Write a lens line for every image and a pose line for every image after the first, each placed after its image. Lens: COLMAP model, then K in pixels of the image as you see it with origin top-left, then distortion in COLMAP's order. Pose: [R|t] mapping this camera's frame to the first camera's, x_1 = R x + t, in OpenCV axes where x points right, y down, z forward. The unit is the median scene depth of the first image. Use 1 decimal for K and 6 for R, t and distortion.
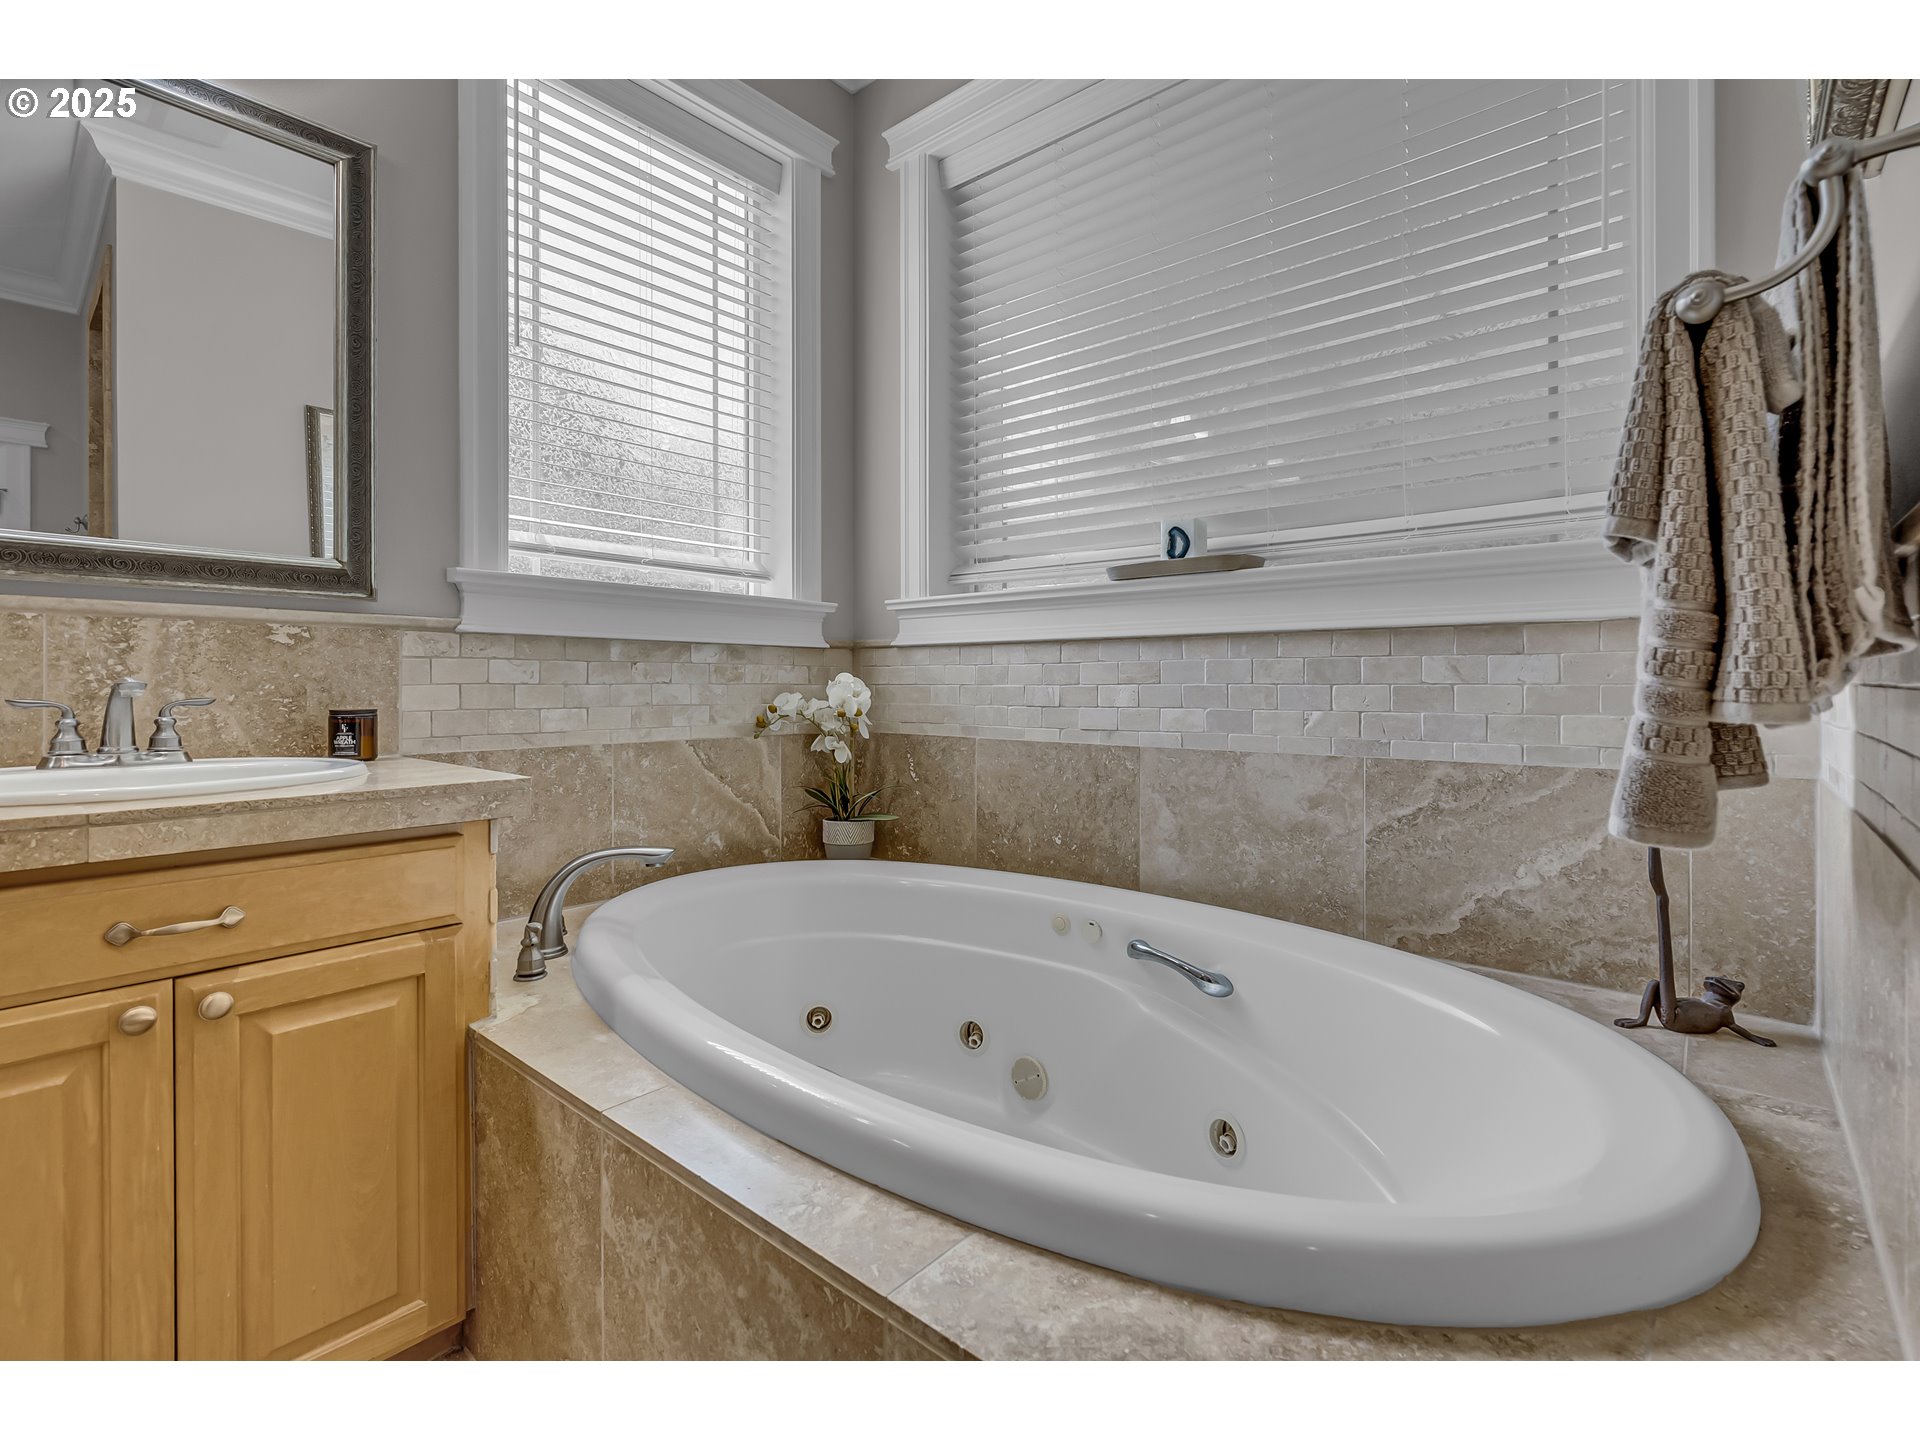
lens RADIAL K [[887.4, 0, 966.9], [0, 887.4, 679.5], [0, 0, 1]] dist [-0.004027, 0.001712]
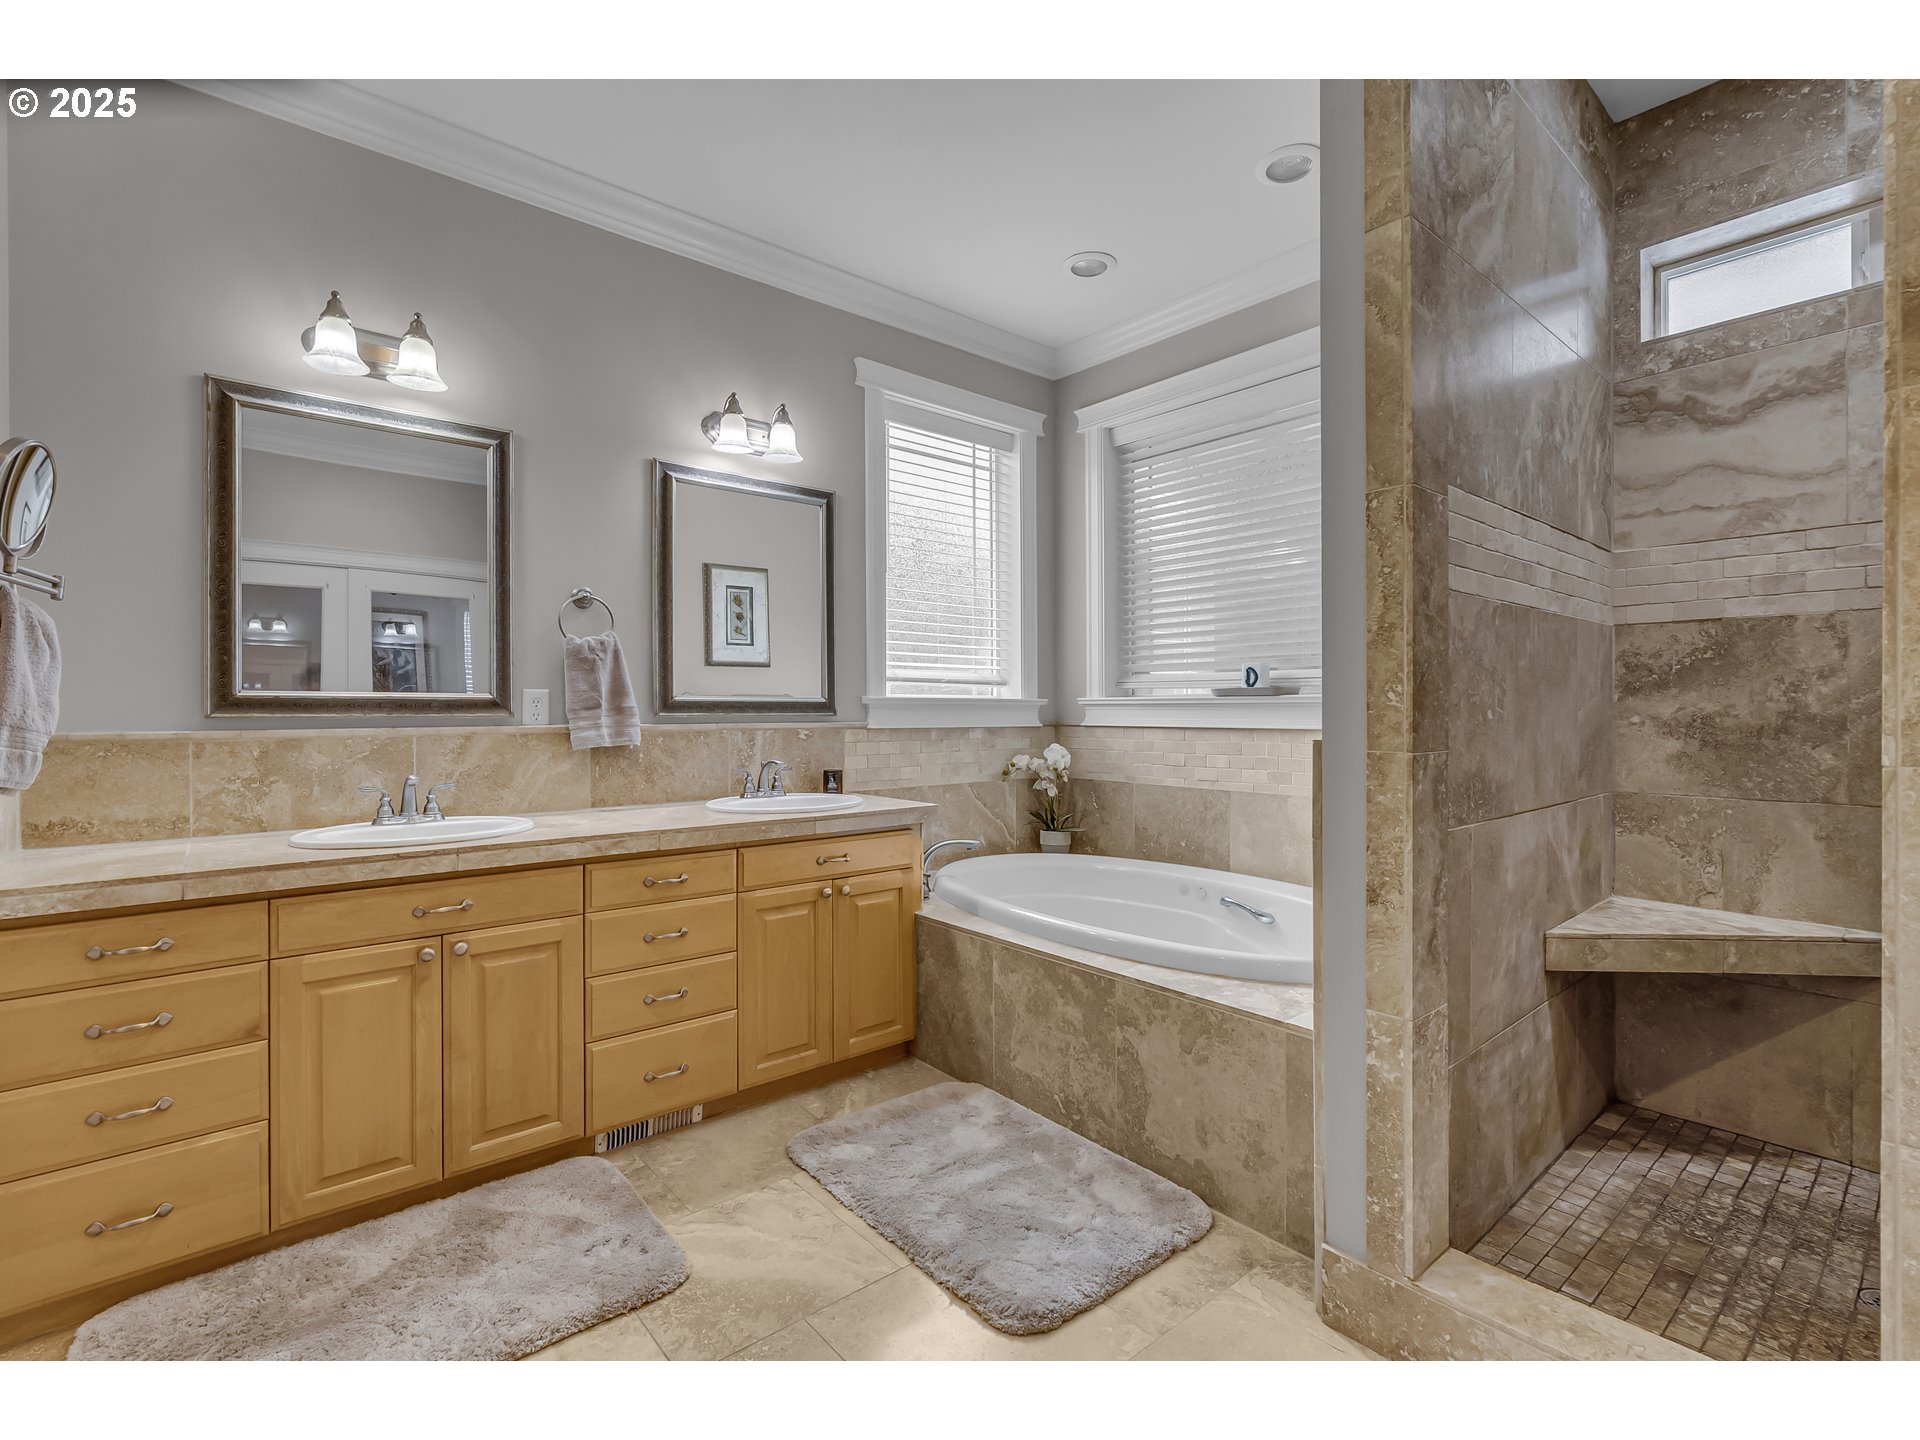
lens RADIAL K [[887.4, 0, 963.0], [0, 887.4, 716.1], [0, 0, 1]] dist [-0.004027, 0.001712]
pose [[0.987179, -0.000990, -0.159611, -0.049195], [0.003103, 0.999911, 0.012991, -0.101028], [0.159584, -0.013320, 0.987094, -0.855032]]
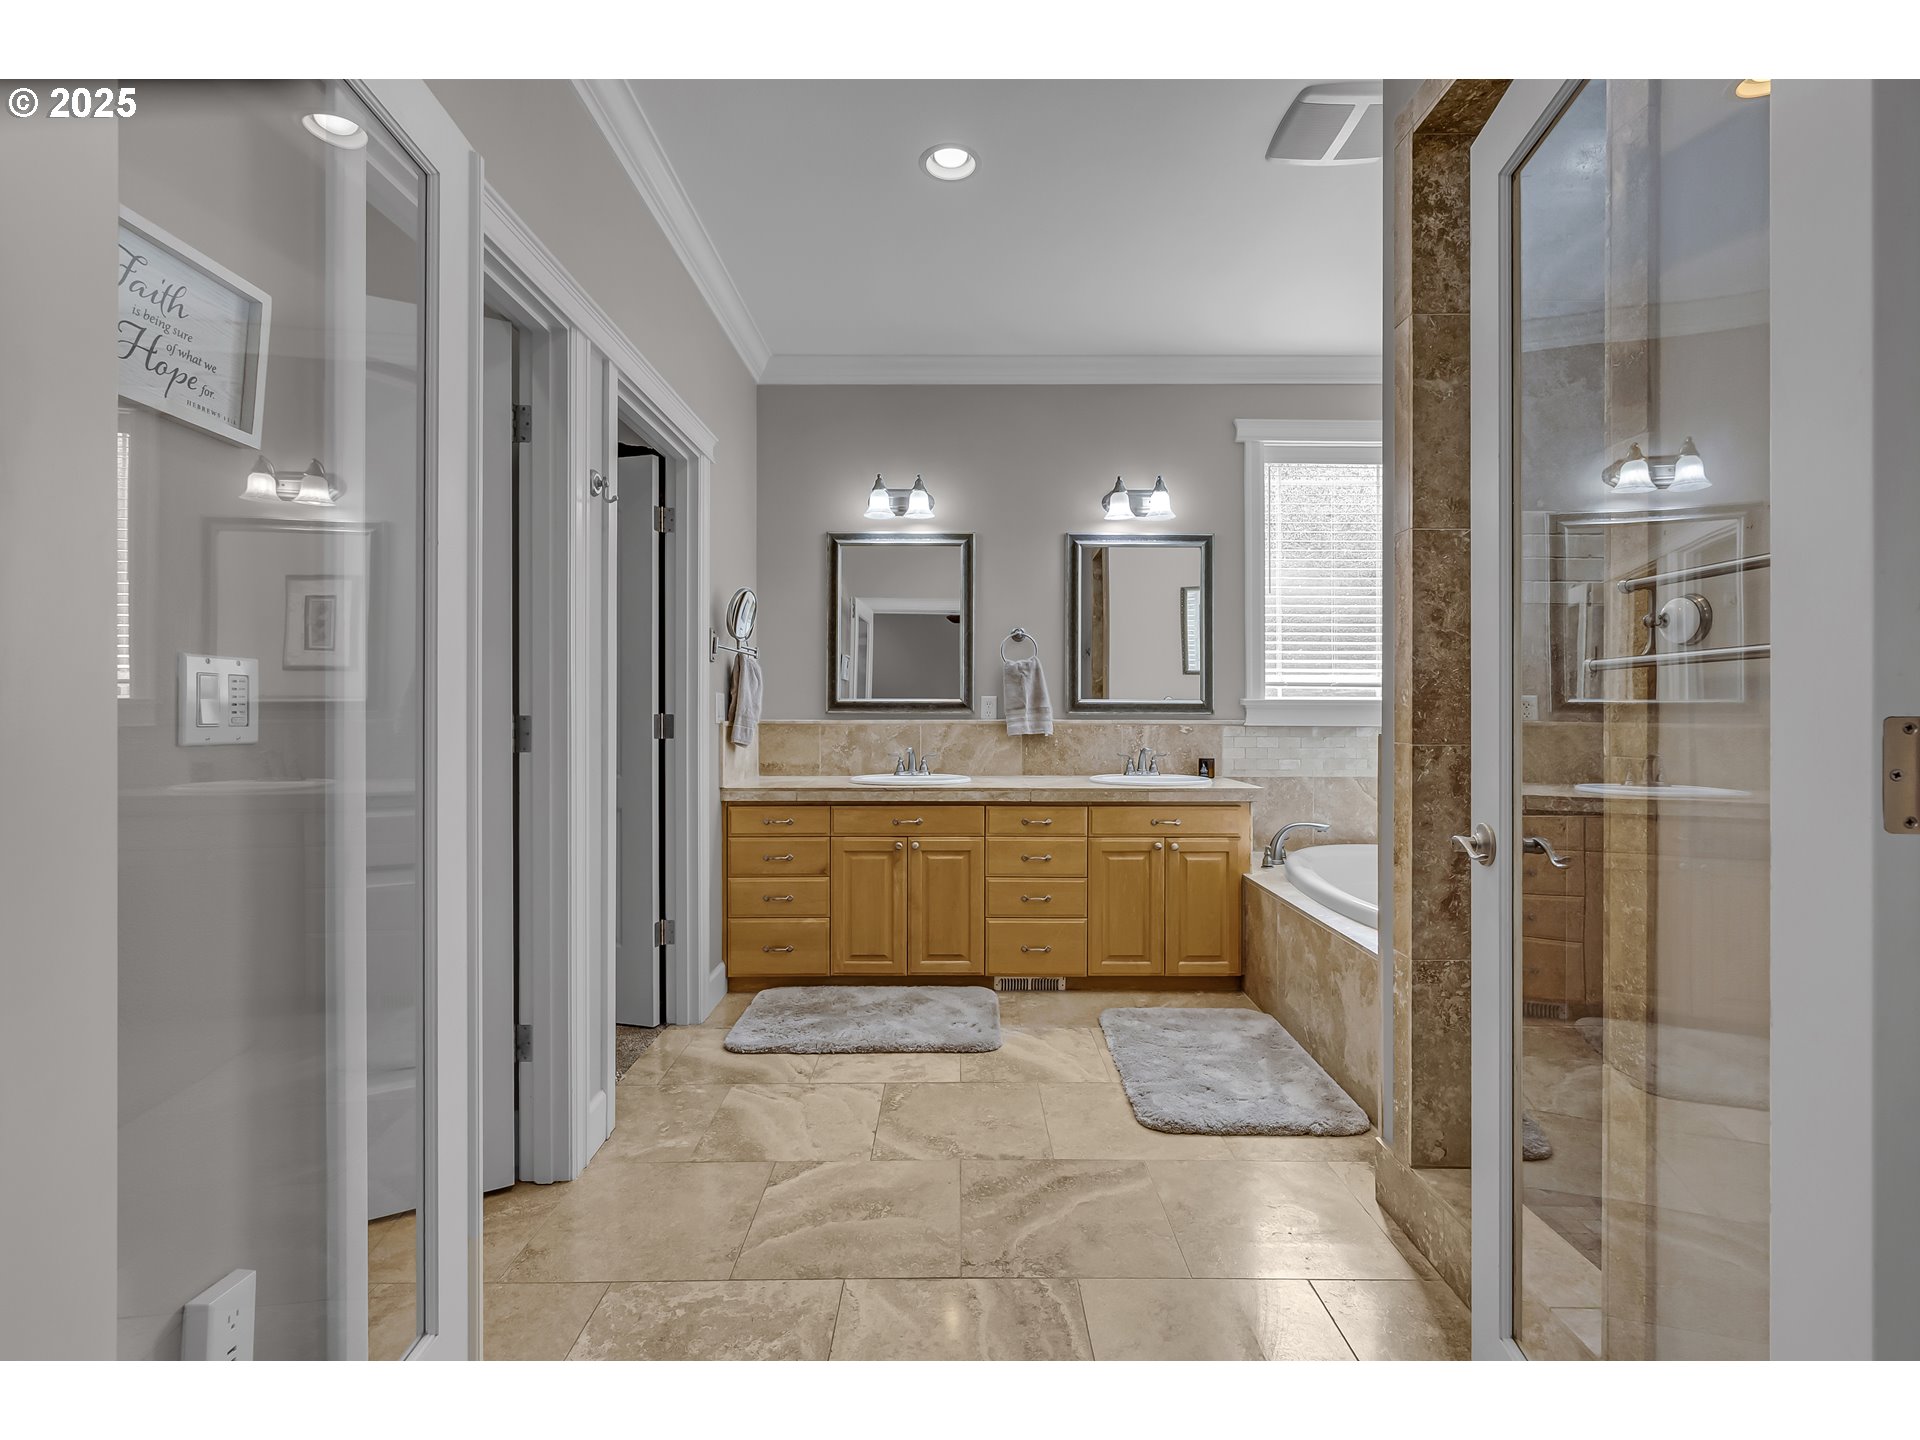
lens RADIAL K [[887.4, 0, 958.7], [0, 887.4, 718.2], [0, 0, 1]] dist [-0.004027, 0.001712]
pose [[0.647903, 0.006660, -0.761693, 0.691431], [0.003684, 0.999923, 0.011877, -0.098943], [0.761714, -0.010501, 0.647829, -1.048515]]
